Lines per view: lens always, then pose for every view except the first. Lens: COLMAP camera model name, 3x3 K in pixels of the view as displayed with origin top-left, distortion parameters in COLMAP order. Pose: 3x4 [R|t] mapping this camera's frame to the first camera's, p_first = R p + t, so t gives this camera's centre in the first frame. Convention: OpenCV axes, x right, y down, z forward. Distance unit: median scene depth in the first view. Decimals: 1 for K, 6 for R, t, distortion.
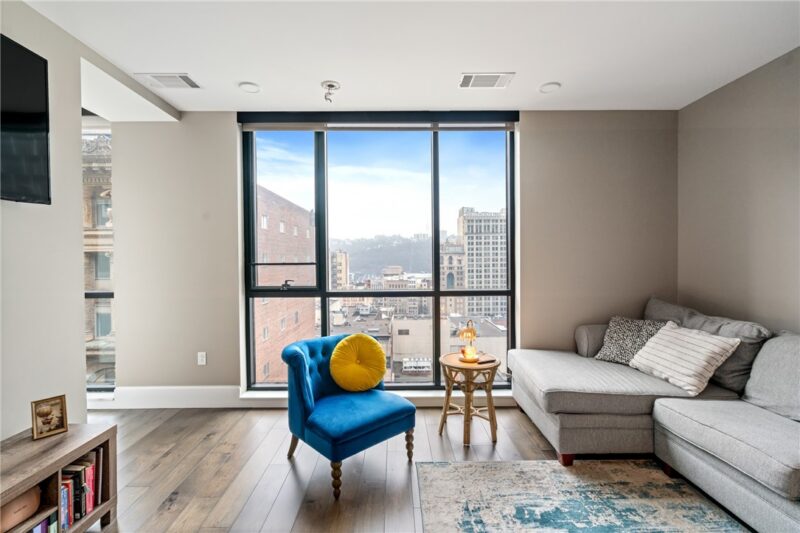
lens RADIAL K [[368.7, 0, 396.3], [0, 368.7, 264.9], [0, 0, 1]] dist [-0.006035, 0.002390]
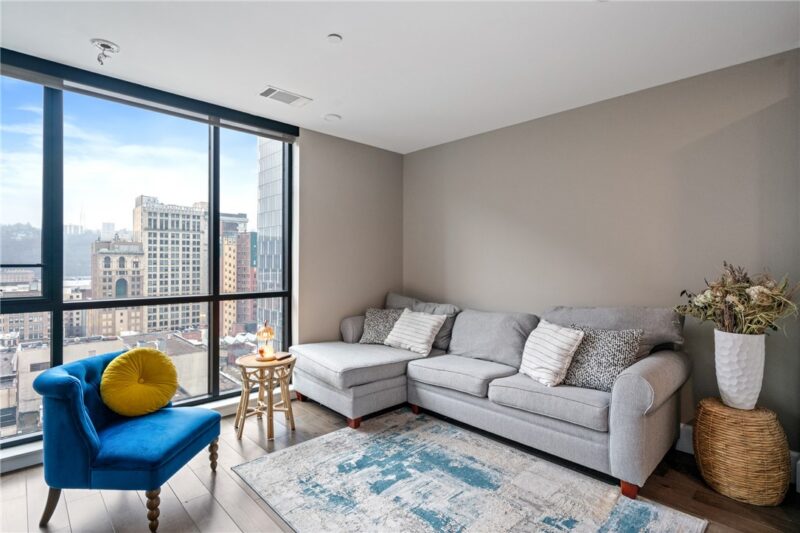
lens RADIAL K [[399.2, 0, 403.3], [0, 399.2, 261.7], [0, 0, 1]] dist [-0.003781, 0.000266]
pose [[0.721133, 0.011917, 0.692694, -0.292076], [-0.000045, 0.999853, -0.017154, 0.003149], [-0.692797, 0.012339, 0.721027, -0.076367]]
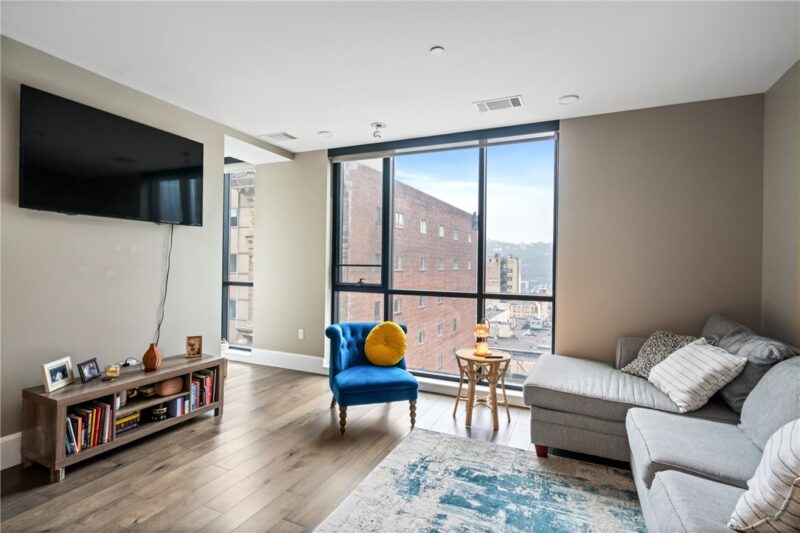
lens RADIAL K [[398.6, 0, 395.2], [0, 398.6, 264.4], [0, 0, 1]] dist [-0.002255, 0.002199]
pose [[0.904393, 0.021692, -0.426148, 0.447521], [-0.028774, 0.999534, -0.010185, 0.004421], [0.425729, 0.021473, 0.904596, -0.200503]]
